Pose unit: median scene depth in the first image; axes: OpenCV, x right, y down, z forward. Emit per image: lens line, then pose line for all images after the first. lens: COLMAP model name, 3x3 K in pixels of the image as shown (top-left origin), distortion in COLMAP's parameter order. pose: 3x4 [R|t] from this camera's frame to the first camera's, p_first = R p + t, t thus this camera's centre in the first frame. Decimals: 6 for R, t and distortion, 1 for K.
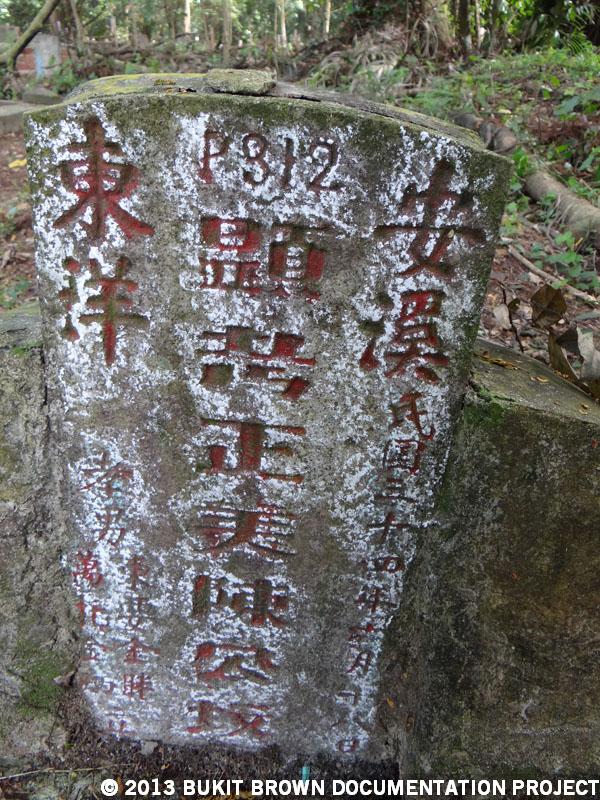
lens RADIAL K [[634.8, 0, 303.2], [0, 634.8, 399.3], [0, 0, 1]] dist [-0.012953, 0.019884]
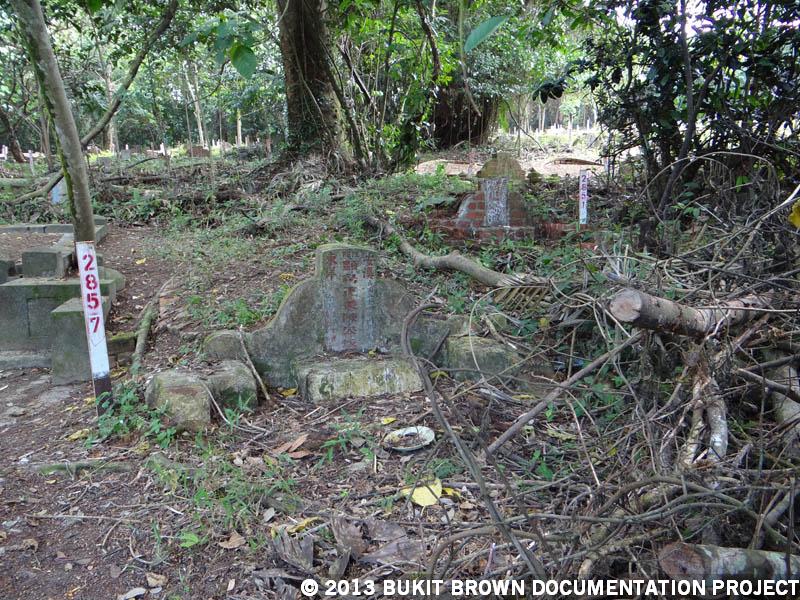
lens RADIAL K [[634.8, 0, 407.8], [0, 634.8, 298.7], [0, 0, 1]] dist [-0.012953, 0.019884]
pose [[0.956164, -0.105638, 0.273112, -0.101841], [0.170134, 0.959505, -0.224509, 0.135443], [-0.238336, 0.261133, 0.935417, -0.420064]]
